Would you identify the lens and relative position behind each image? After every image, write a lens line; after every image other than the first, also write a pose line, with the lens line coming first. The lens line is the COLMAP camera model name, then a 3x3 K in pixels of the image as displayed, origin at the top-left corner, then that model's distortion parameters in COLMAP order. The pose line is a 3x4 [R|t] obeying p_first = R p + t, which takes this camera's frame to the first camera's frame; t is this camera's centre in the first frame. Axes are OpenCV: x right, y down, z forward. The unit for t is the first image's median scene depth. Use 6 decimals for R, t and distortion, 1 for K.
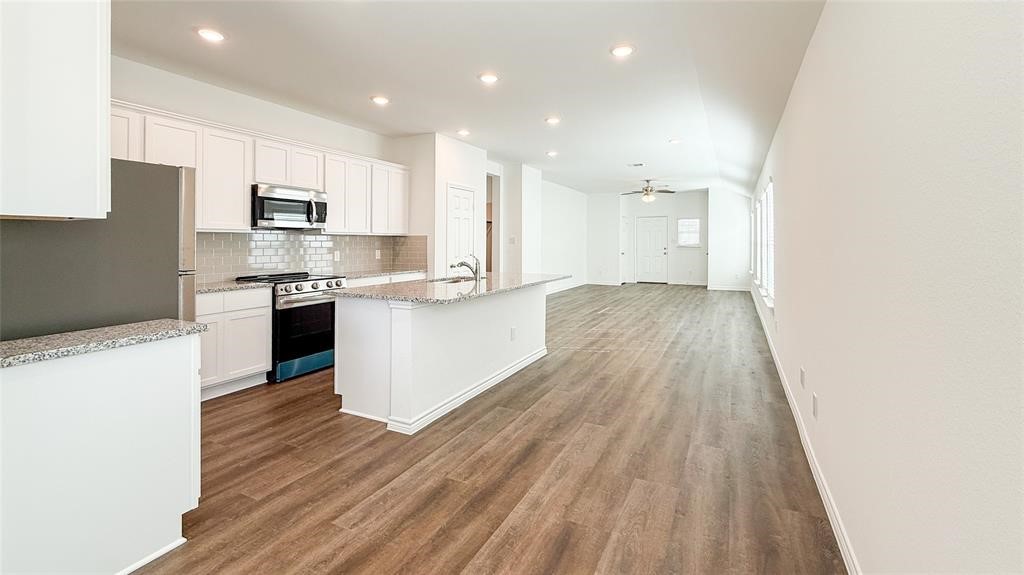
lens RADIAL K [[421.6, 0, 527.4], [0, 421.6, 243.4], [0, 0, 1]] dist [0.000294, 0.000023]
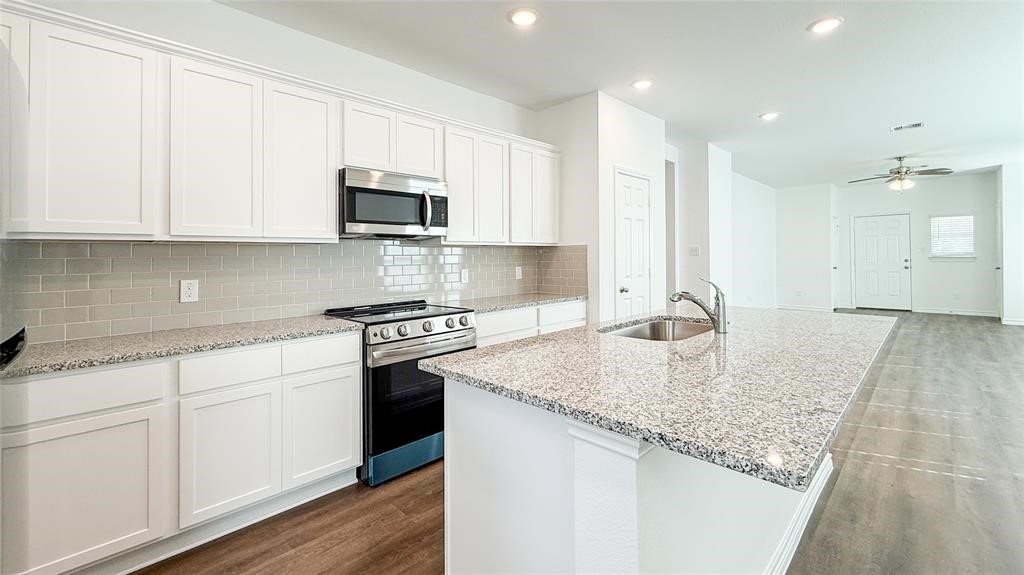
lens RADIAL K [[417.5, 0, 511.4], [0, 417.5, 248.5], [0, 0, 1]] dist [0.000146, -0.000015]
pose [[0.941553, -0.018087, -0.336379, -0.160860], [0.011540, 0.999703, -0.021453, 0.000035], [0.336667, 0.016317, 0.941482, 0.415801]]
